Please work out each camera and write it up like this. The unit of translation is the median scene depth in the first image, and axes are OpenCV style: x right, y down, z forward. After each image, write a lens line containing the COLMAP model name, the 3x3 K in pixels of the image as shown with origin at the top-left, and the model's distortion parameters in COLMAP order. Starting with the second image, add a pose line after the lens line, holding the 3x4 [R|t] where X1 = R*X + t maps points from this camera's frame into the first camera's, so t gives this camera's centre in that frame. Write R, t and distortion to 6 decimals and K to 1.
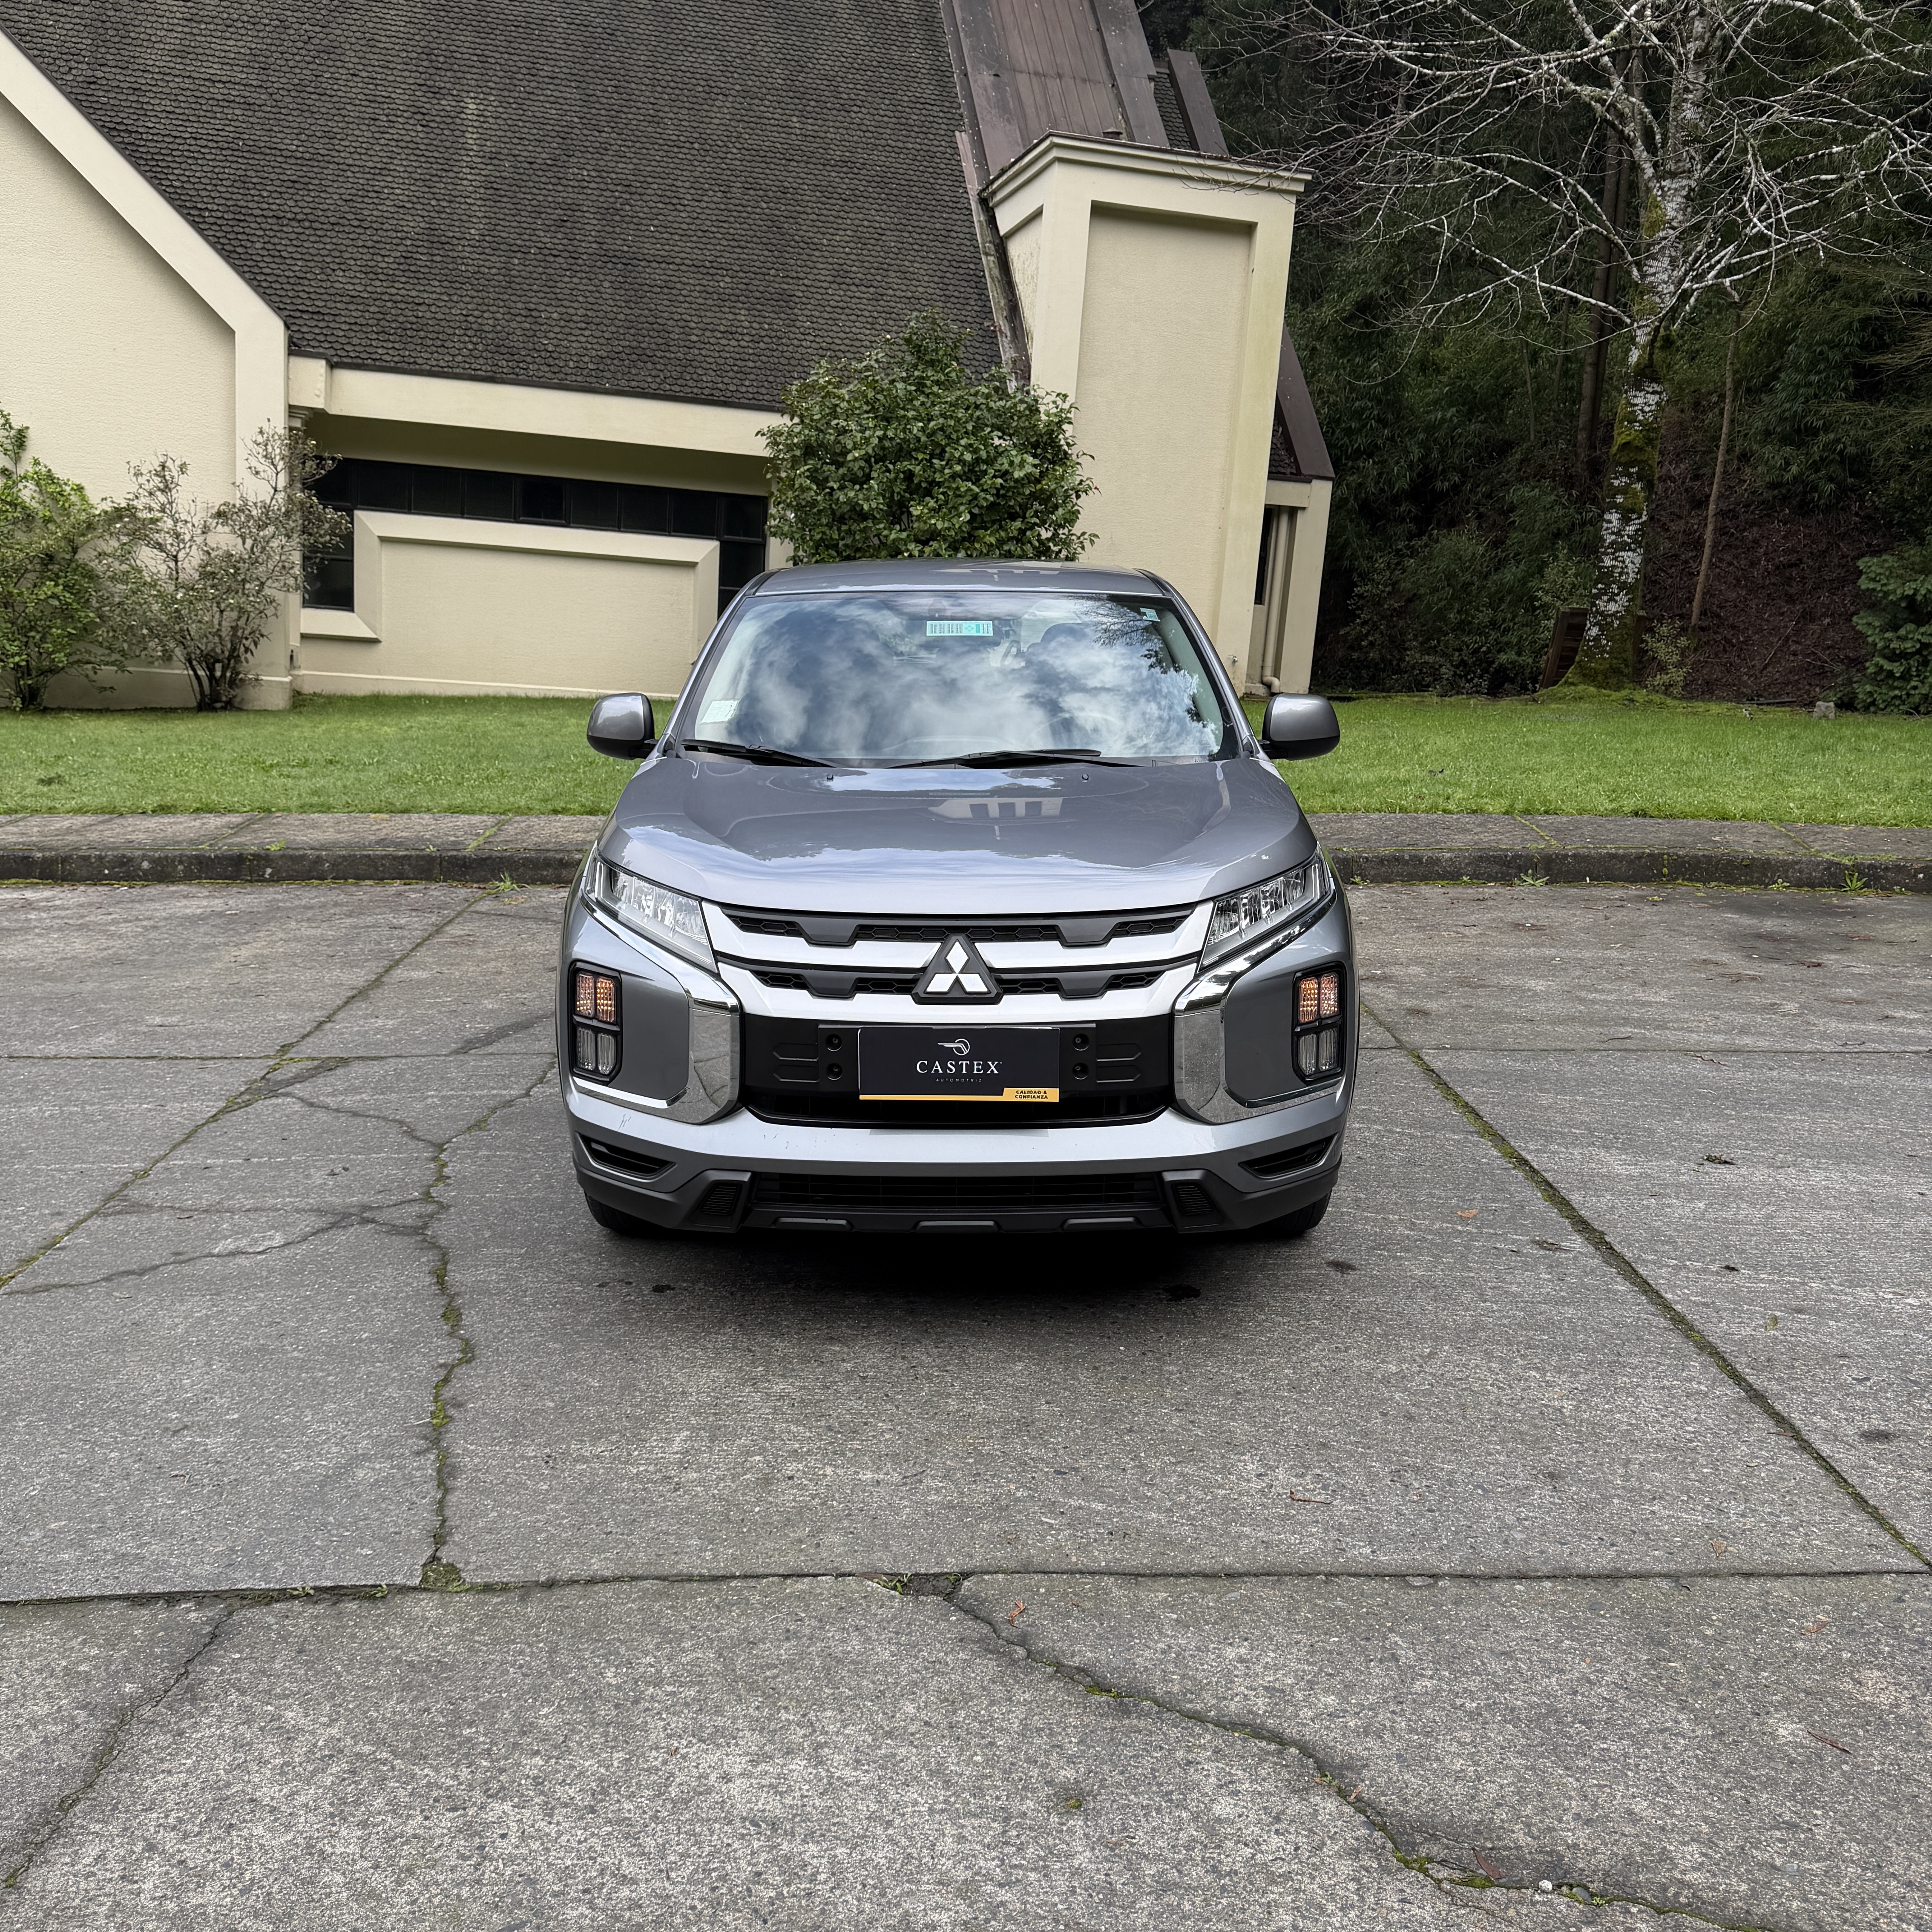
lens RADIAL K [[1825.6, 0, 966.1], [0, 1825.6, 983.3], [0, 0, 1]] dist [0.000637, 0.000000]
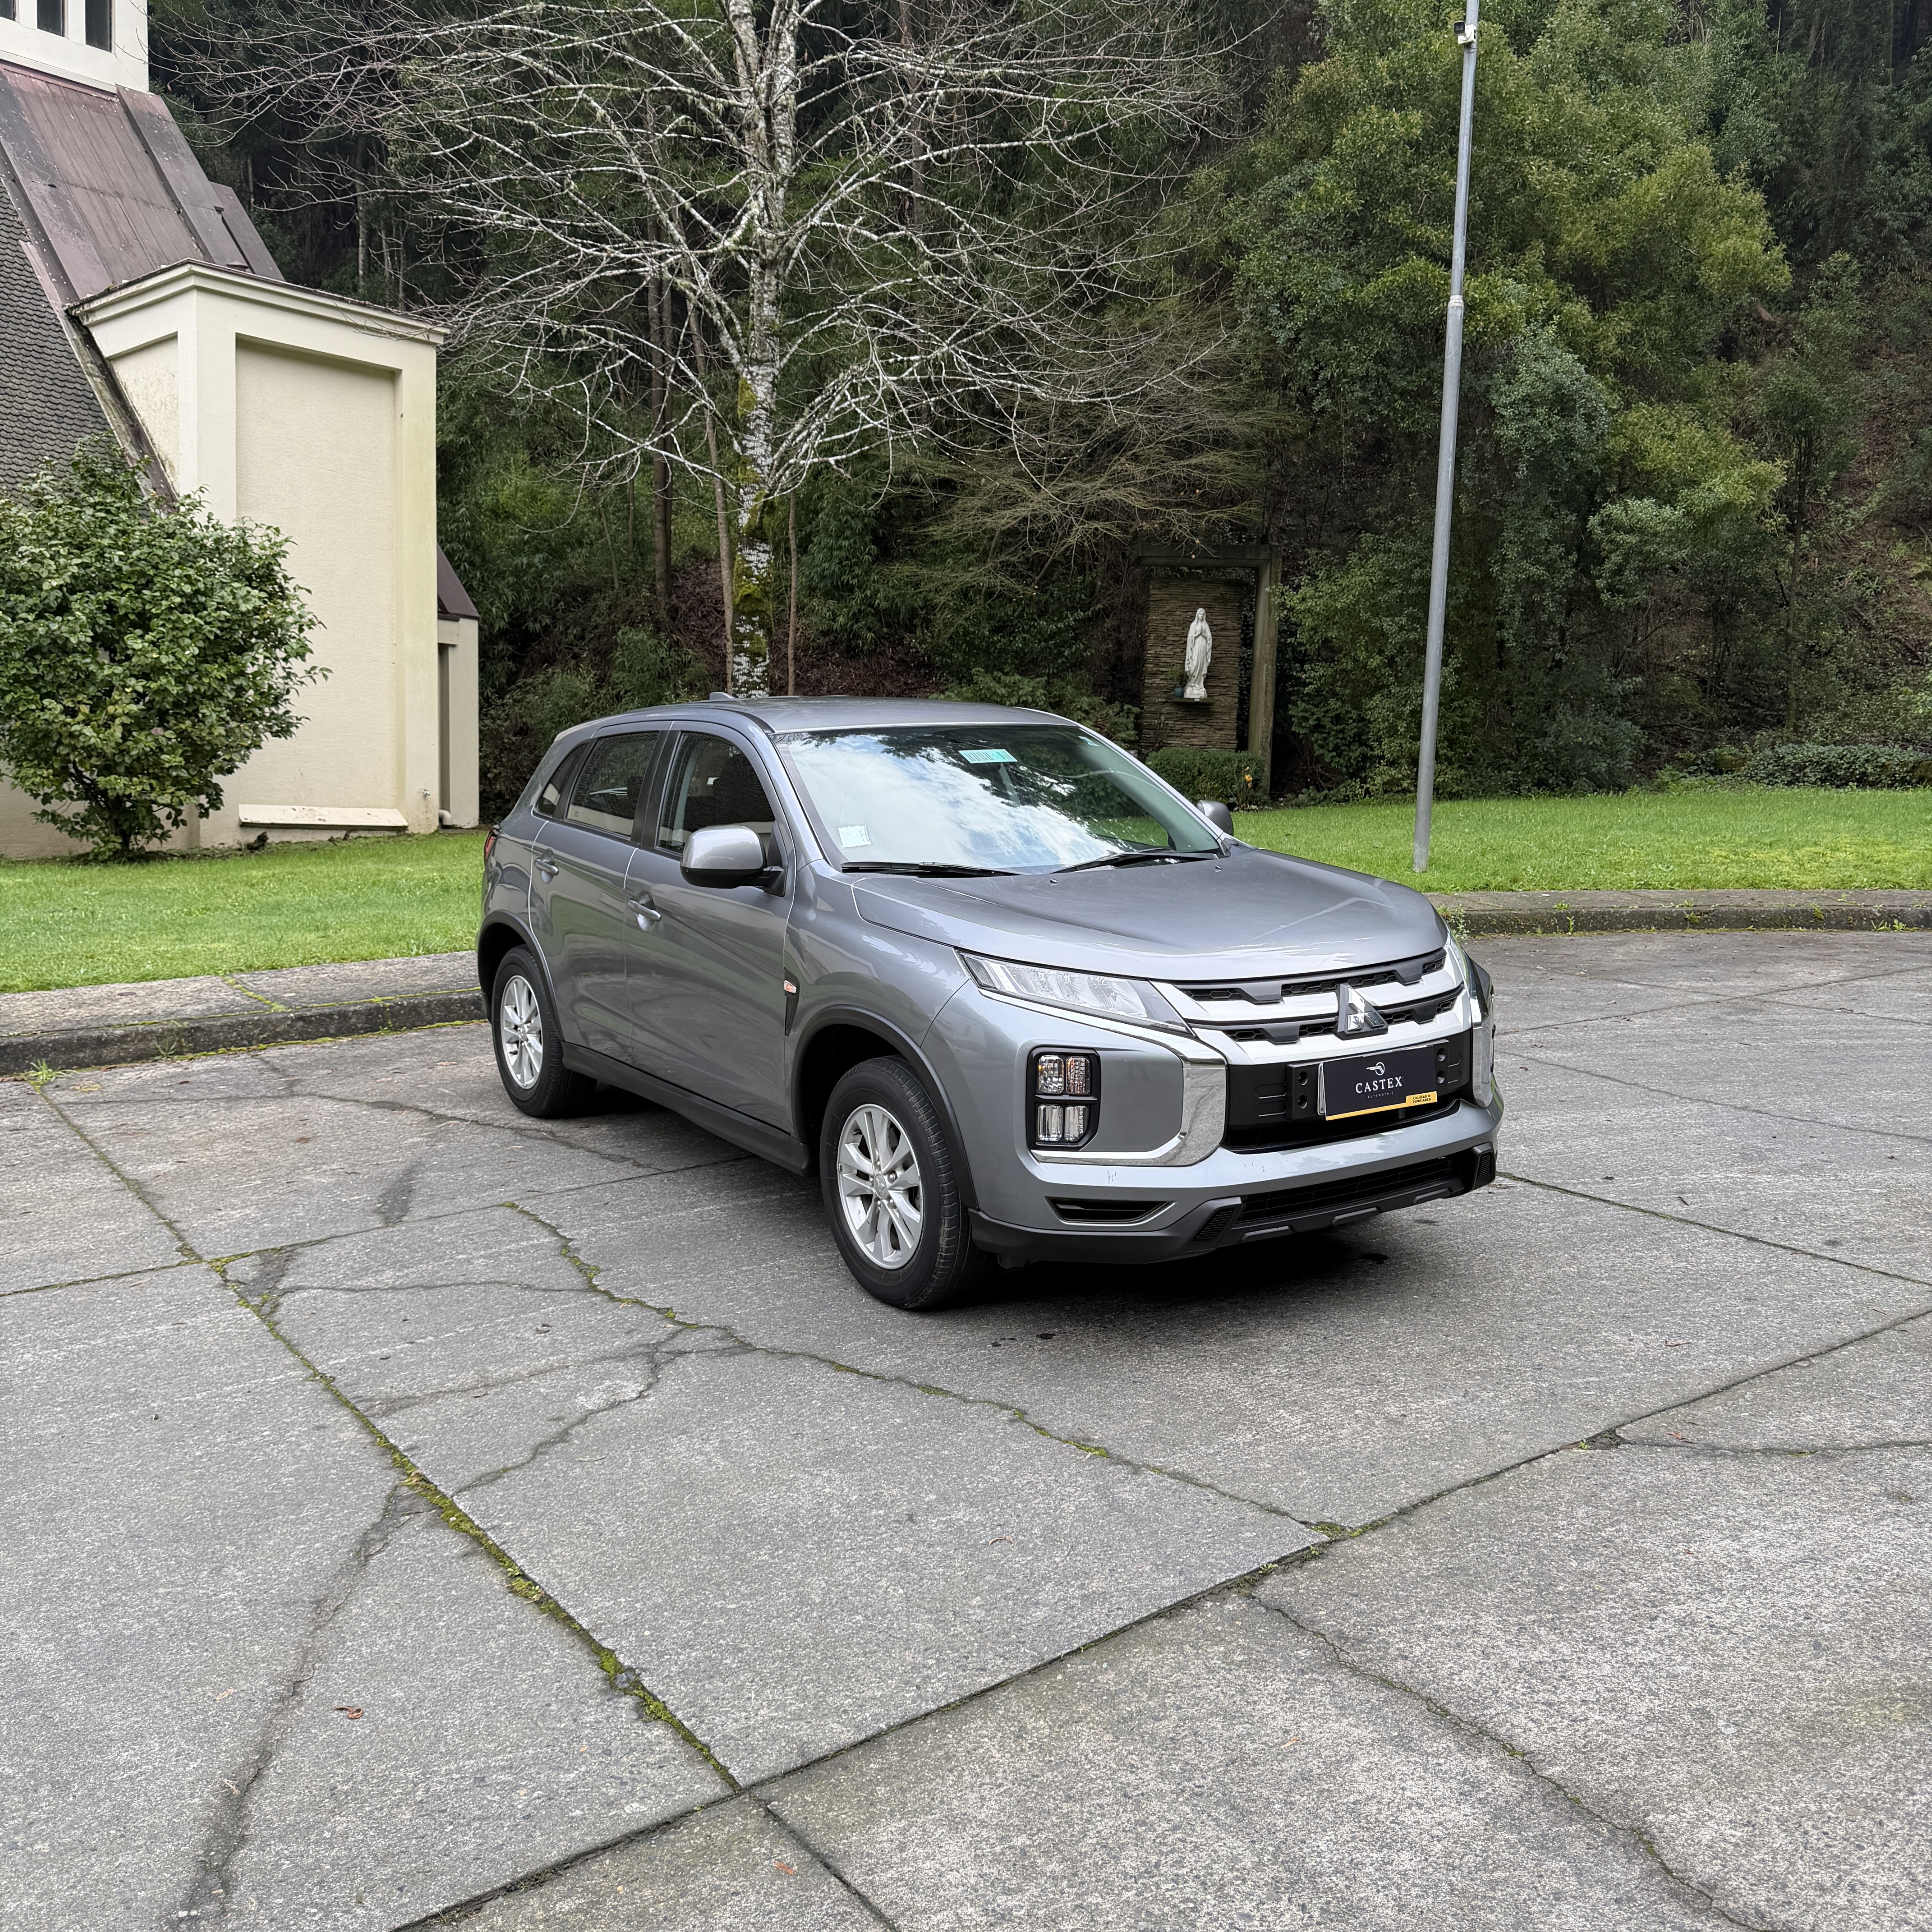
lens RADIAL K [[1825.6, 0, 972.5], [0, 1825.6, 949.5], [0, 0, 1]] dist [0.000637, 0.000000]
pose [[0.828337, -0.084170, 0.553871, -0.199896], [0.132089, 0.990119, -0.047079, -0.005441], [-0.544436, 0.112157, 0.831270, 0.014510]]
